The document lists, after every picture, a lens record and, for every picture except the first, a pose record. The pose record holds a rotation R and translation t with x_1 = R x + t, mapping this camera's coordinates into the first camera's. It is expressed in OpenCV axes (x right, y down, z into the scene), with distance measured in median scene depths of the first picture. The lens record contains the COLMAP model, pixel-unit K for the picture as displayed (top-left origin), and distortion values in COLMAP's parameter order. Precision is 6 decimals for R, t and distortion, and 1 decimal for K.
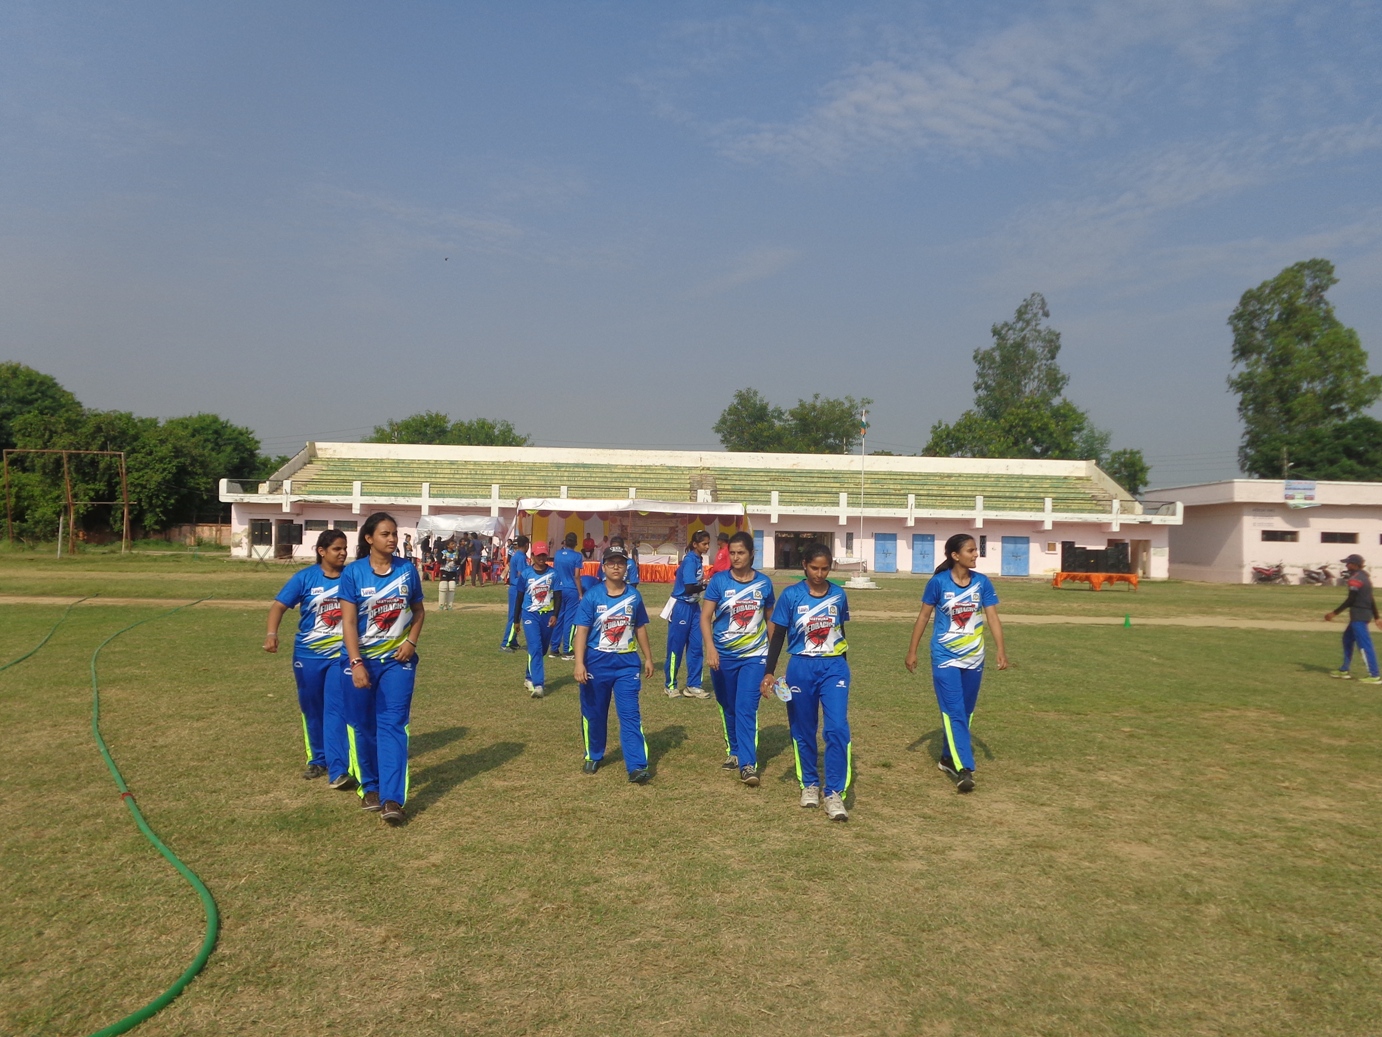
lens RADIAL K [[1064.5, 0, 691.0], [0, 1064.5, 518.5], [0, 0, 1]] dist [0.027610, -0.015303]
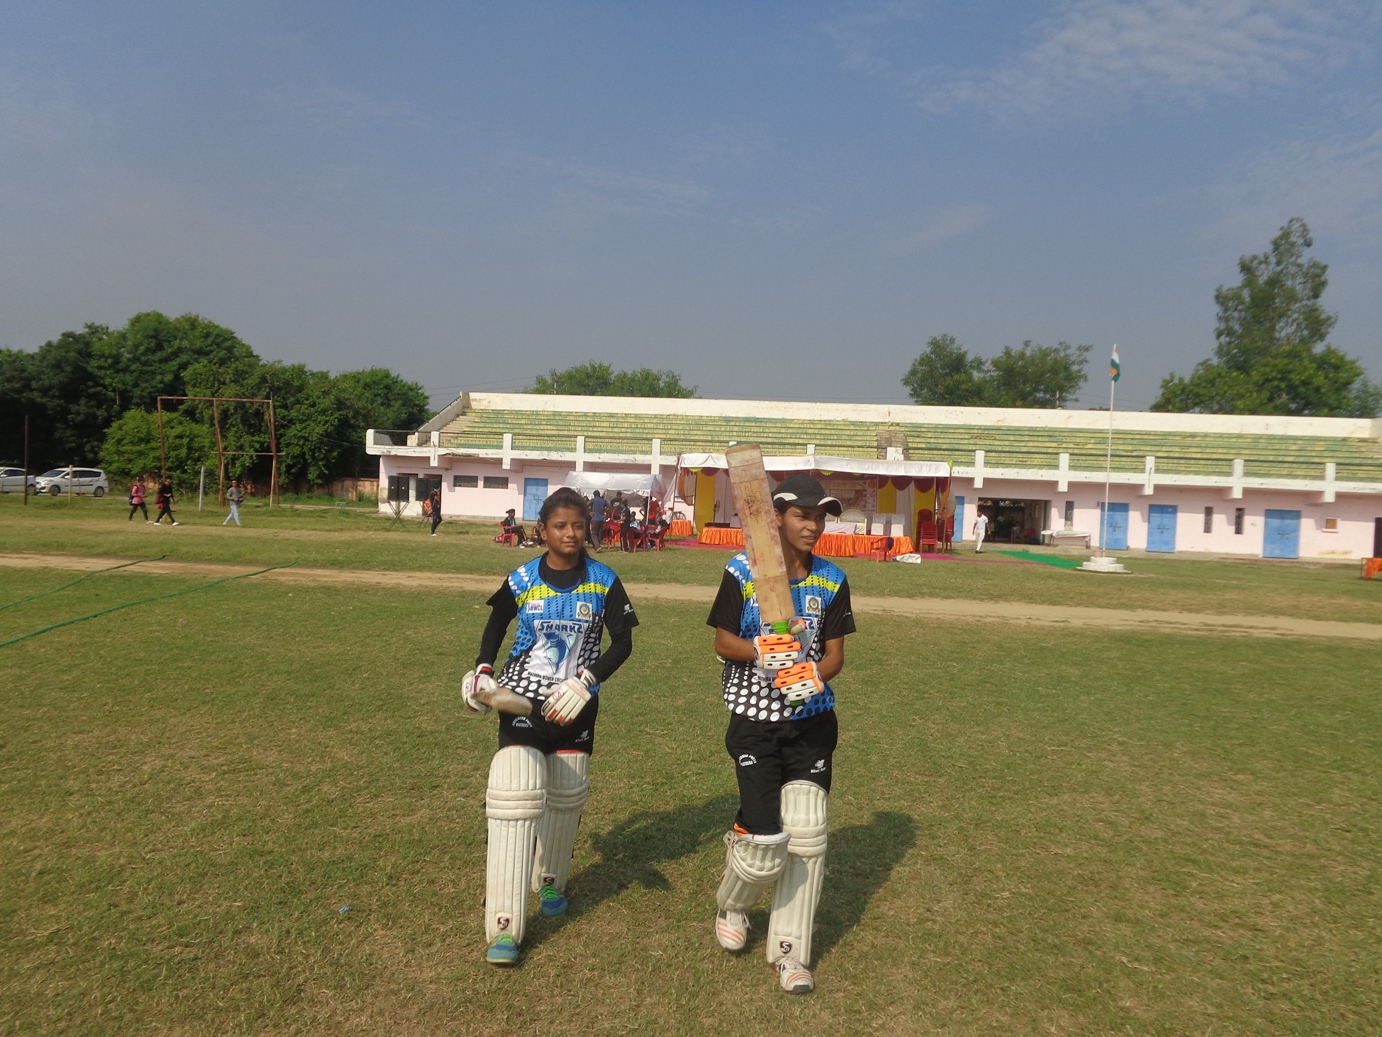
lens RADIAL K [[1064.5, 0, 691.0], [0, 1064.5, 518.5], [0, 0, 1]] dist [0.027610, -0.015303]
pose [[0.987428, 0.023126, -0.156372, -0.012845], [-0.017812, 0.999218, 0.035299, 0.002317], [0.157066, -0.032070, 0.987067, 0.109433]]
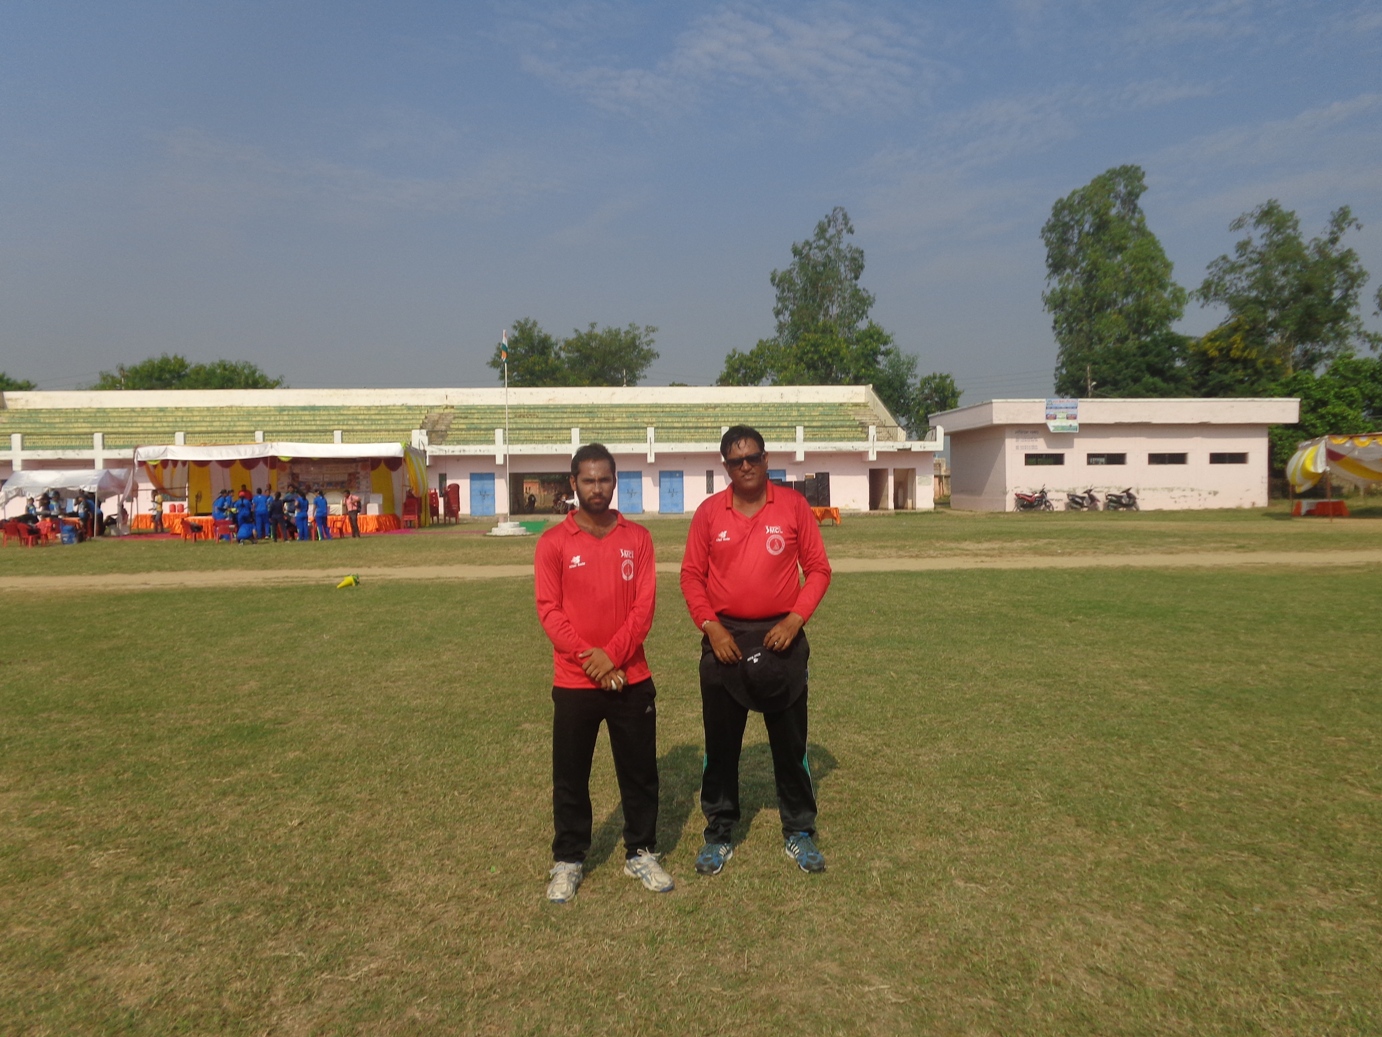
lens RADIAL K [[1067.2, 0, 691.0], [0, 1067.2, 518.5], [0, 0, 1]] dist [0.008307, -0.009184]
pose [[0.998075, -0.037903, 0.049095, 0.171740], [0.035275, 0.997953, 0.053343, 0.006556], [-0.051016, -0.051508, 0.997369, 0.077162]]
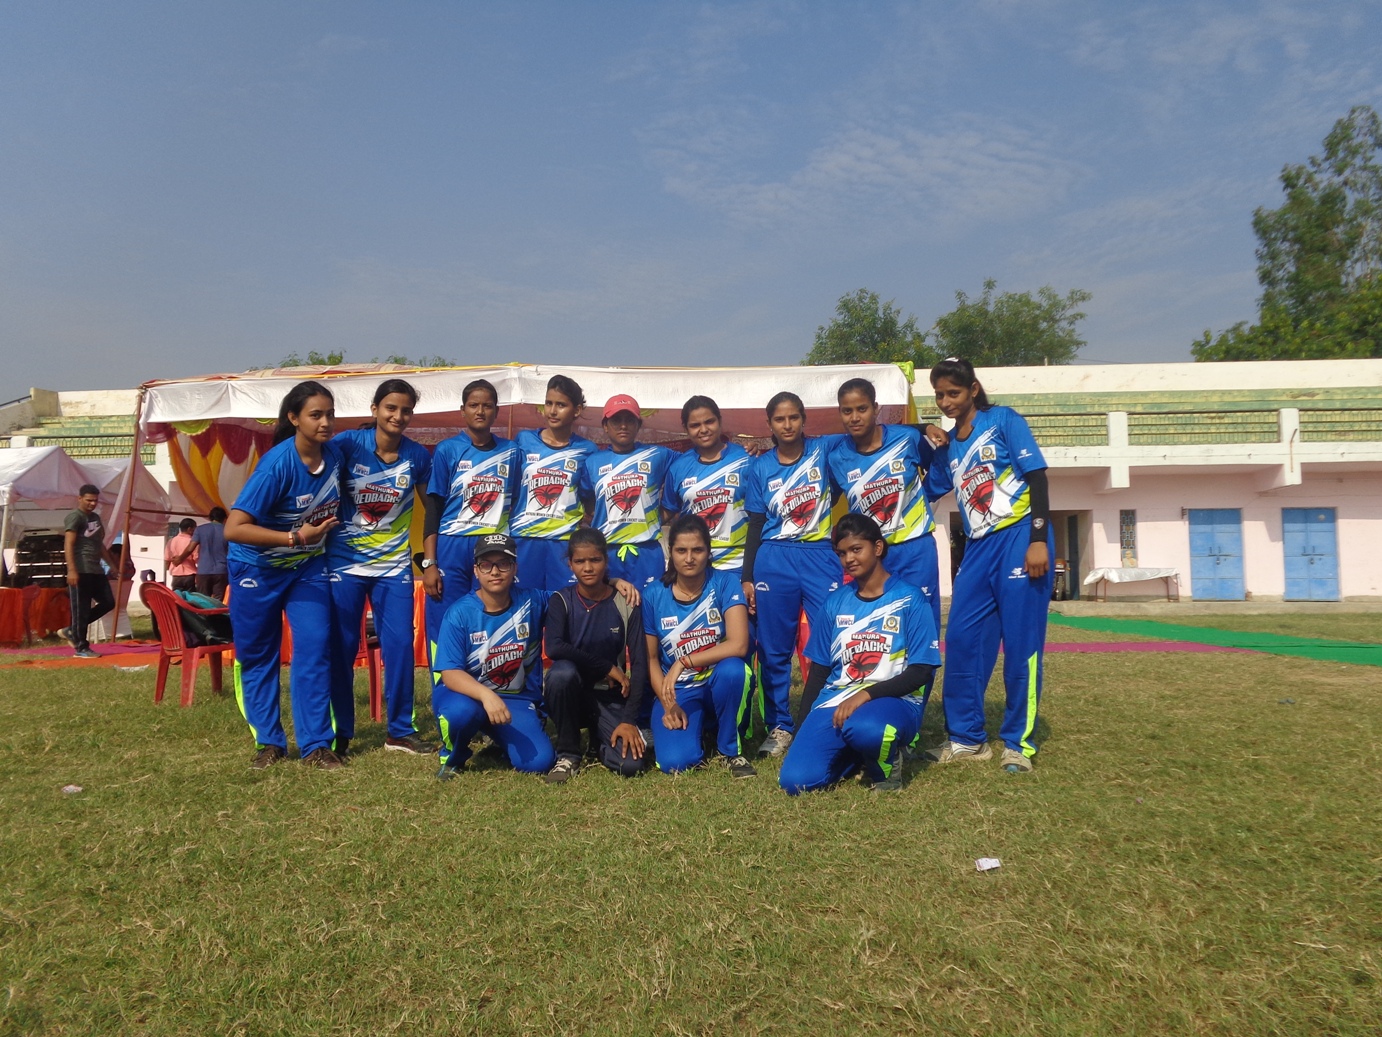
lens RADIAL K [[1064.5, 0, 691.0], [0, 1064.5, 518.5], [0, 0, 1]] dist [0.027610, -0.015303]
pose [[0.995284, -0.036238, -0.089985, 0.011857], [0.032713, 0.998650, -0.040347, 0.025698], [0.091325, 0.037213, 0.995126, 0.505519]]
